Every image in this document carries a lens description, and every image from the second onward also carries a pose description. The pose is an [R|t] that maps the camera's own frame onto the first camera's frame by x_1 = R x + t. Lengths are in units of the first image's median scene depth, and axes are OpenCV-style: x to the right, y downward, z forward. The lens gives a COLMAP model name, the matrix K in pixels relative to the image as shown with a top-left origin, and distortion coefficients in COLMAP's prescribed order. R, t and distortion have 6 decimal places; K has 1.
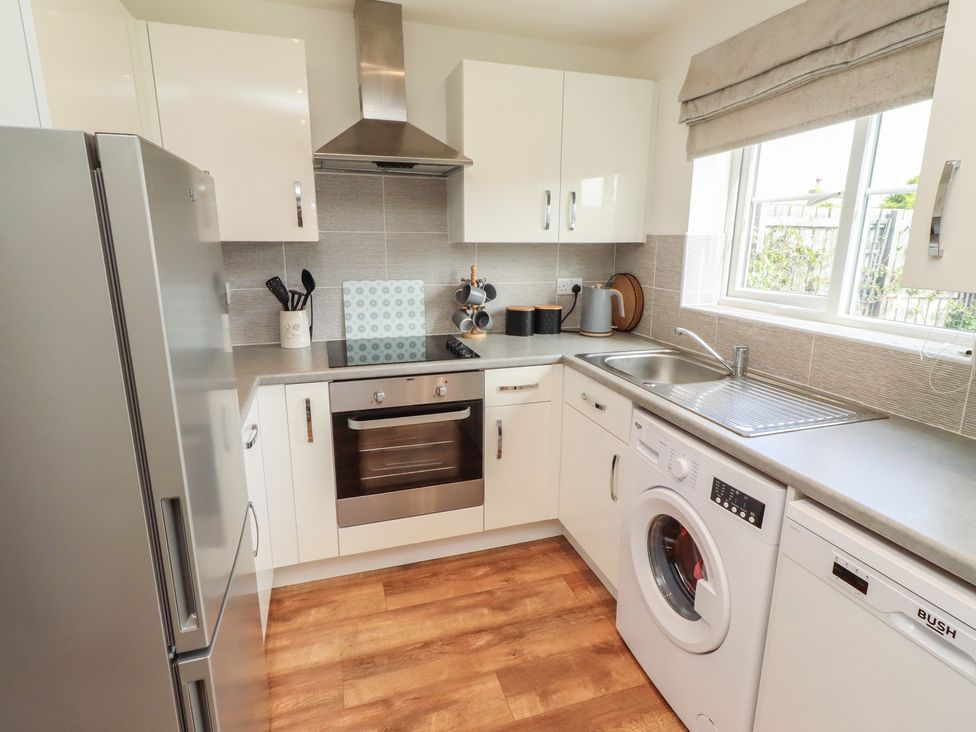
lens RADIAL K [[524.0, 0, 489.8], [0, 524.0, 358.6], [0, 0, 1]] dist [0.007617, 0.004968]
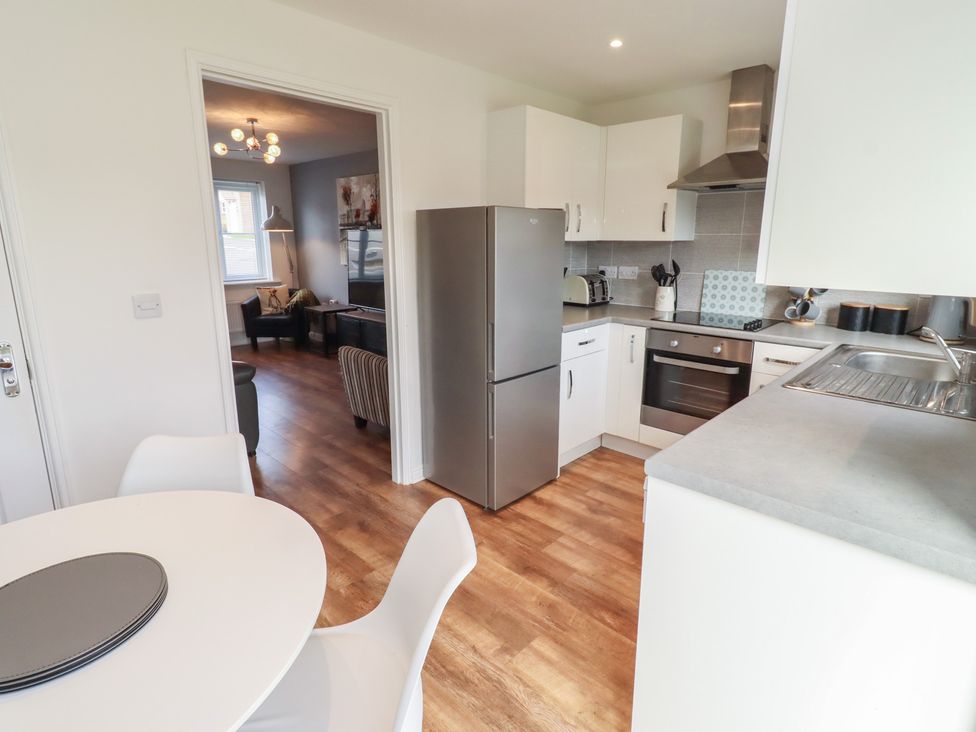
lens RADIAL K [[524.0, 0, 494.9], [0, 524.0, 366.8], [0, 0, 1]] dist [0.007617, 0.004968]
pose [[0.478405, 0.204679, -0.853953, 0.698709], [-0.200362, 0.972248, 0.120785, 0.047593], [0.854976, 0.113316, 0.506138, -0.162704]]
